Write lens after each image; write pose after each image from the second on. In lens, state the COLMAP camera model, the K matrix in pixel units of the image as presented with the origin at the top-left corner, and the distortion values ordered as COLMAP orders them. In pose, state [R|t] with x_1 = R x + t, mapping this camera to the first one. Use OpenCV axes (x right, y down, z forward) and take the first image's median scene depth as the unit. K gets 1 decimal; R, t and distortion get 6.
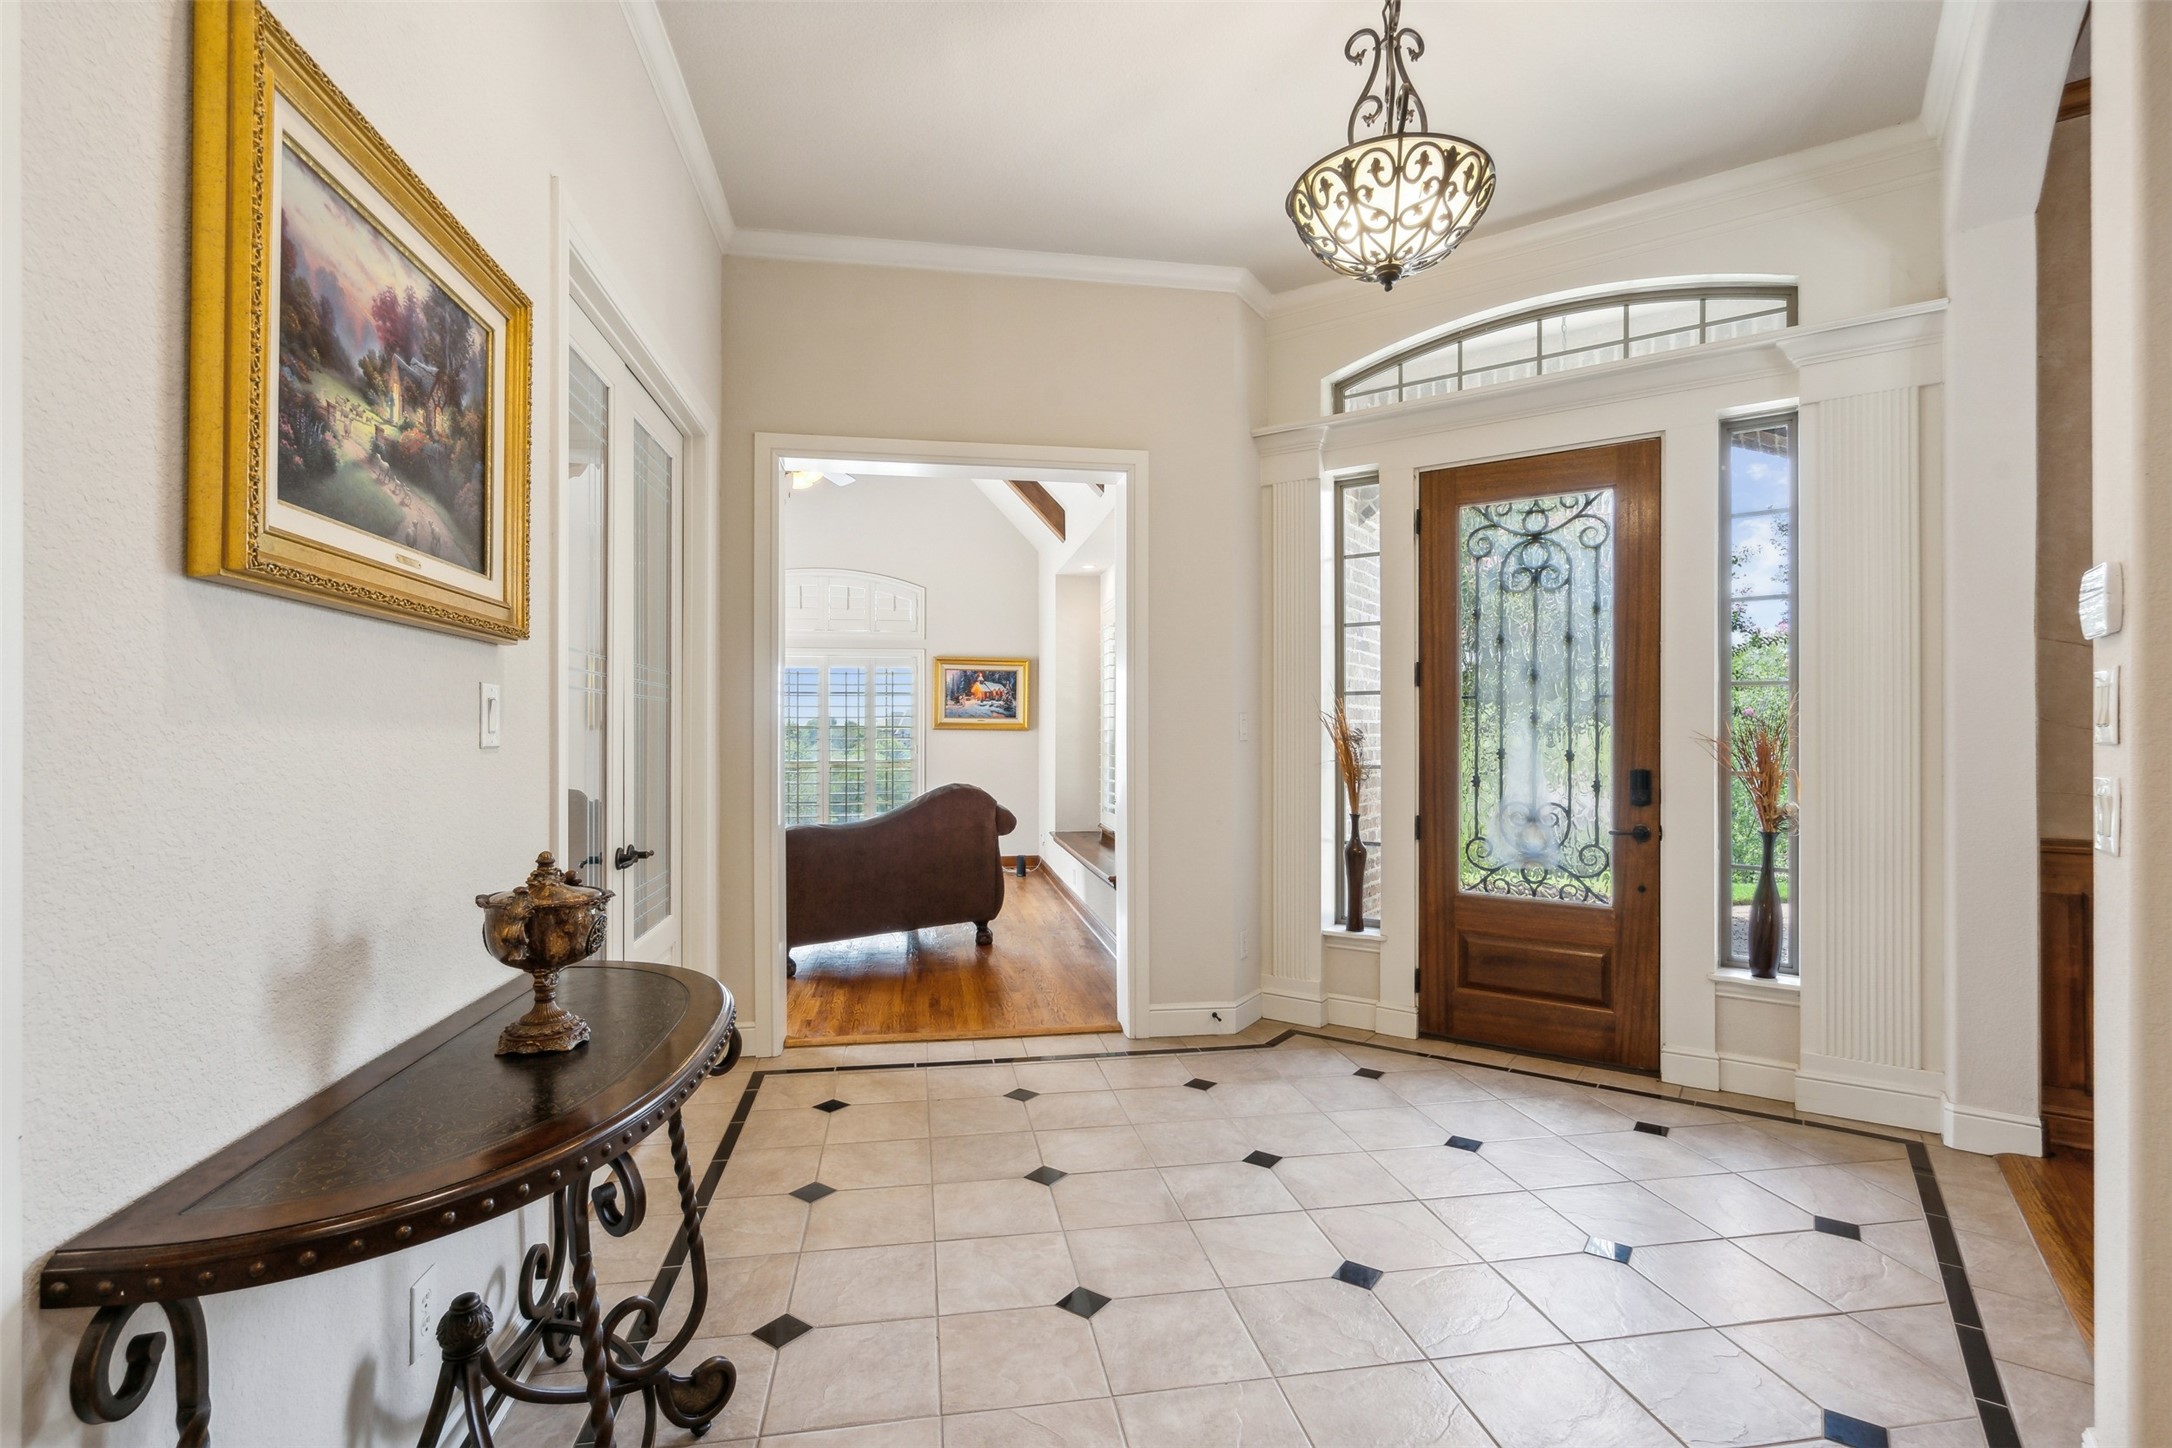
lens RADIAL K [[1011.4, 0, 1091.7], [0, 1011.4, 735.2], [0, 0, 1]] dist [-0.001542, 0.000996]
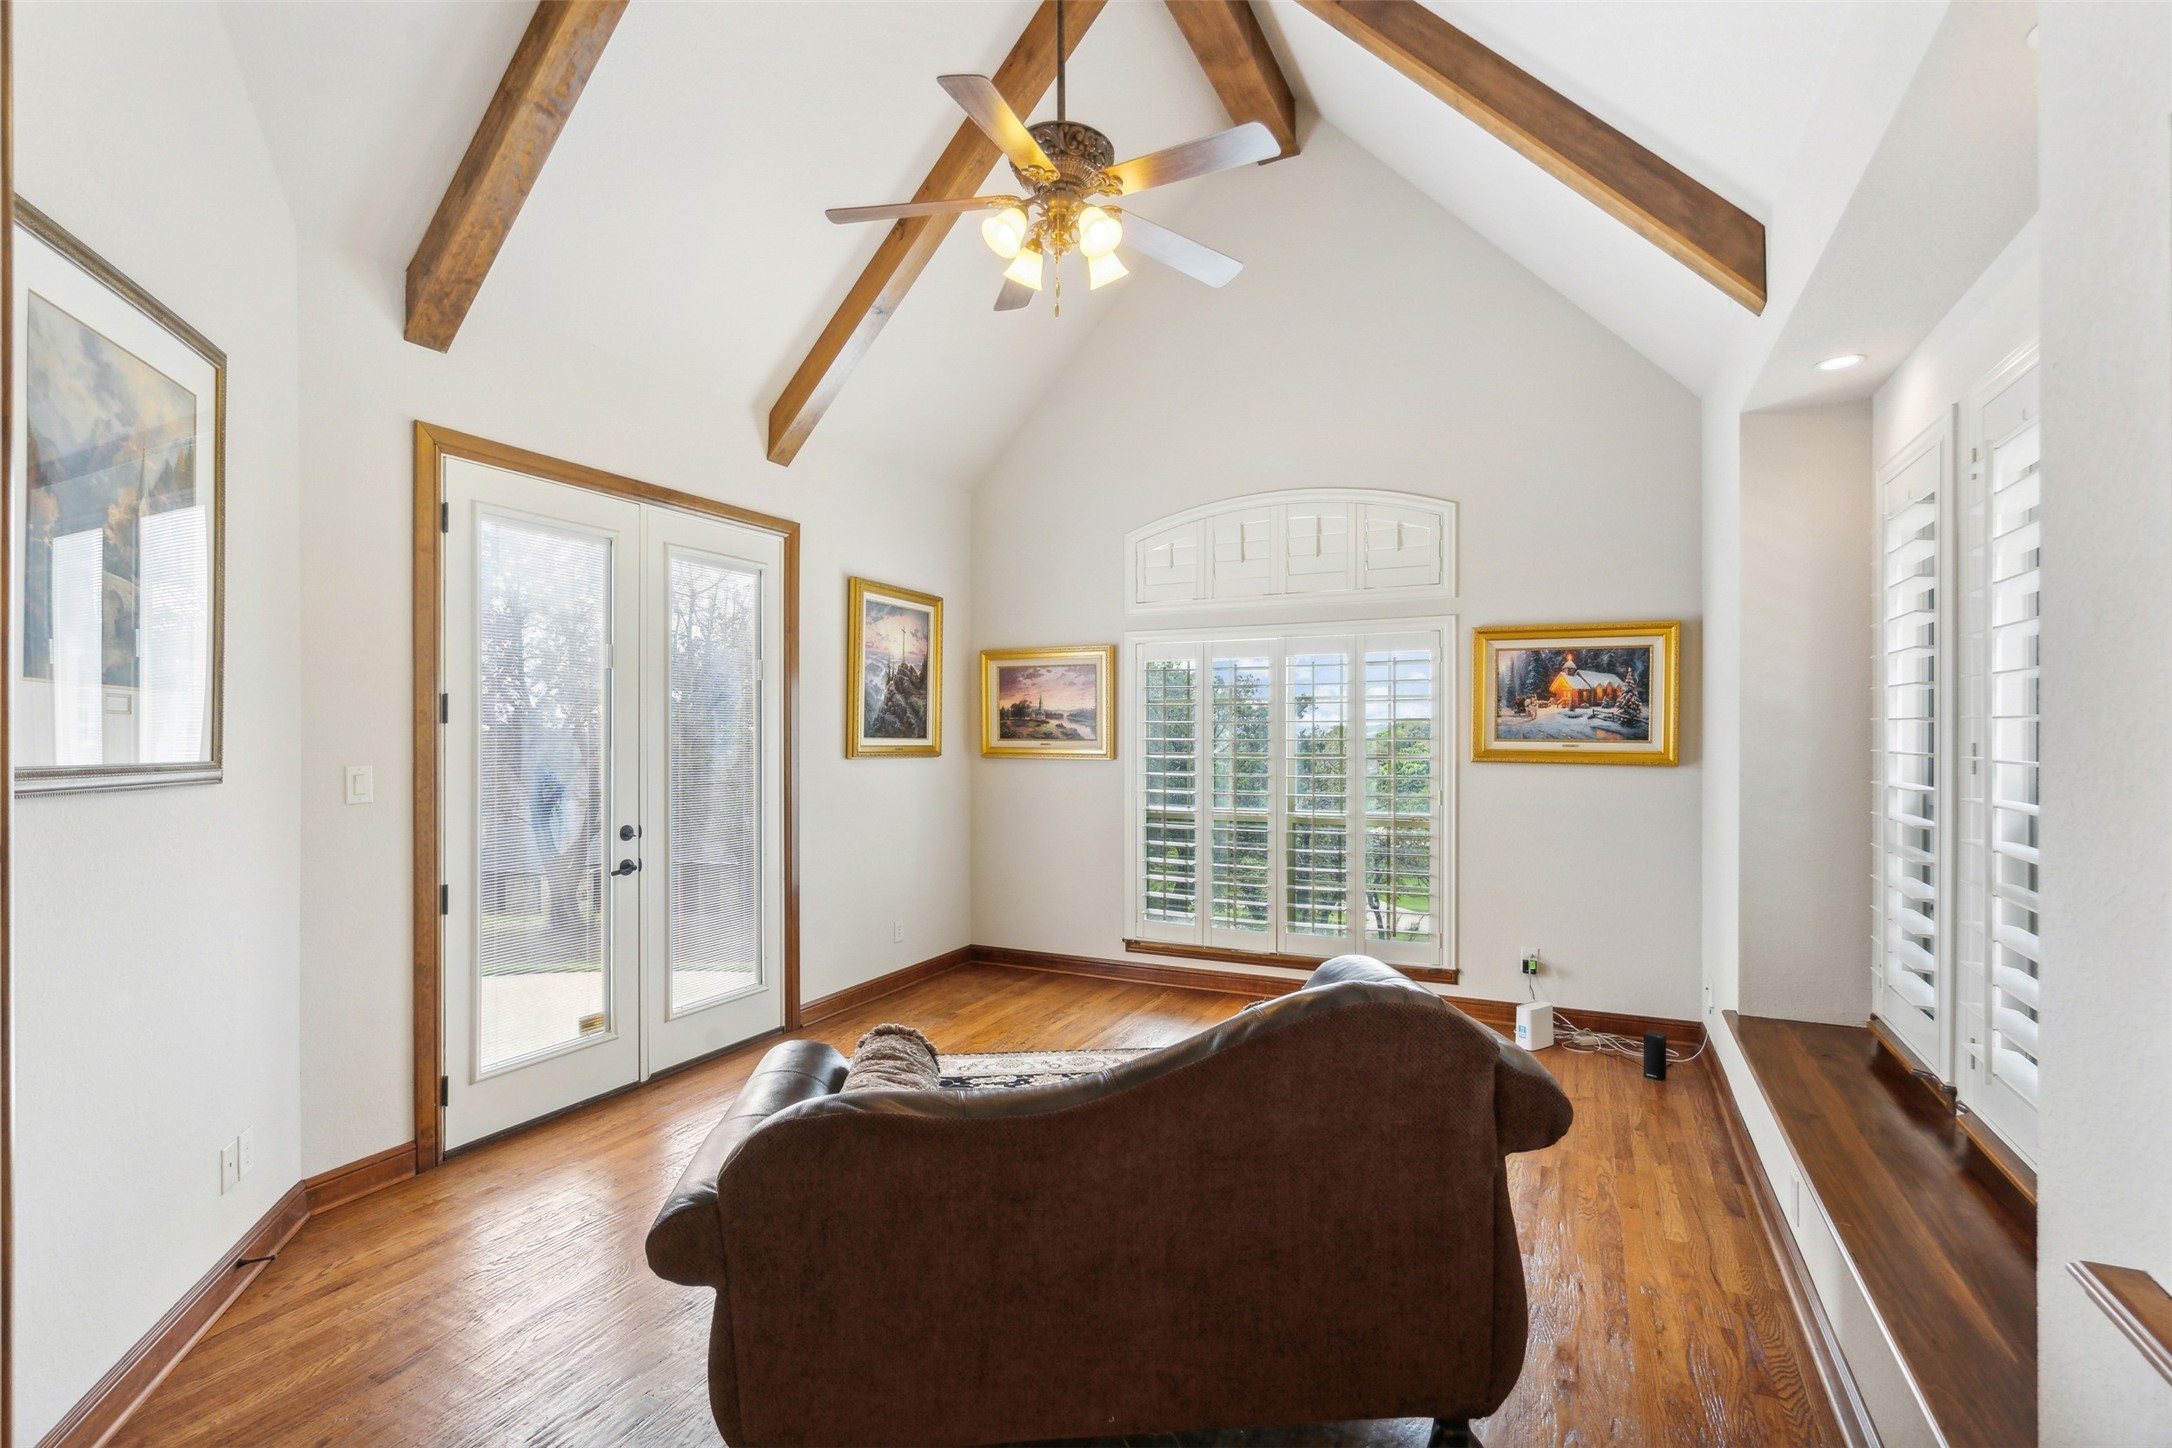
lens RADIAL K [[1011.4, 0, 1069.4], [0, 1011.4, 735.6], [0, 0, 1]] dist [-0.001542, 0.000996]
pose [[0.805816, 0.003080, -0.592159, -0.009789], [-0.000100, 0.999987, 0.005065, -0.022337], [0.592167, -0.004022, 0.805806, 0.432475]]
